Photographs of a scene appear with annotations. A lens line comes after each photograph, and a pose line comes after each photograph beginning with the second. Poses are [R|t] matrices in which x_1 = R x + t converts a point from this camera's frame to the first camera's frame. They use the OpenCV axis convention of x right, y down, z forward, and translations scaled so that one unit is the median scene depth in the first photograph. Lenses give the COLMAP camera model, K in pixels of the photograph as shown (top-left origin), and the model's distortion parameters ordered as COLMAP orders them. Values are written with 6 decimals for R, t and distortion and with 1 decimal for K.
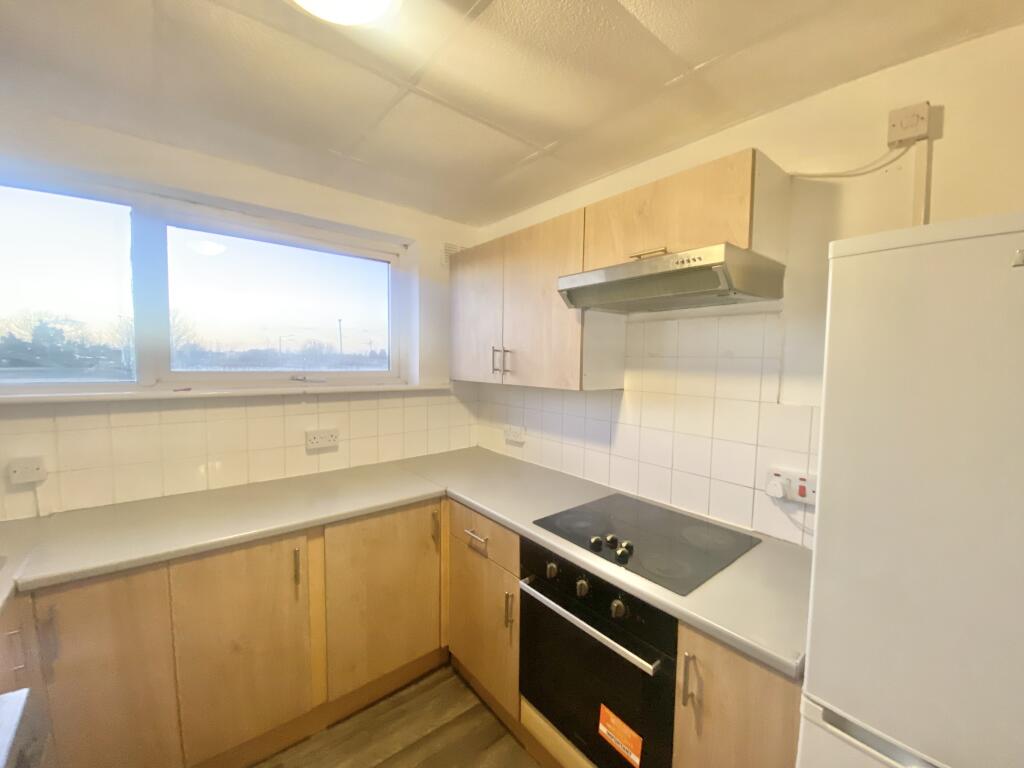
lens RADIAL K [[407.3, 0, 512.0], [0, 407.3, 384.0], [0, 0, 1]] dist [-0.000275, -0.009972]
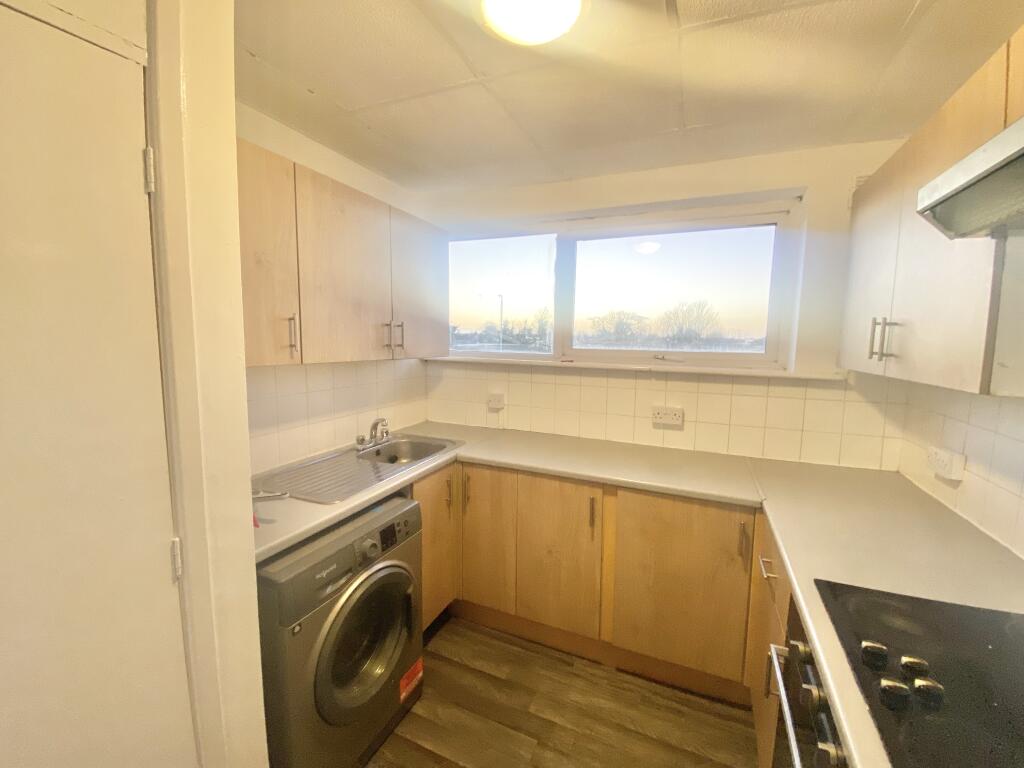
lens RADIAL K [[402.6, 0, 512.0], [0, 402.6, 384.0], [0, 0, 1]] dist [0.027327, -0.032397]
pose [[0.435288, 0.093199, -0.895454, 0.314793], [-0.063006, 0.995342, 0.072968, 0.003761], [0.898084, 0.024657, 0.439132, 0.207011]]
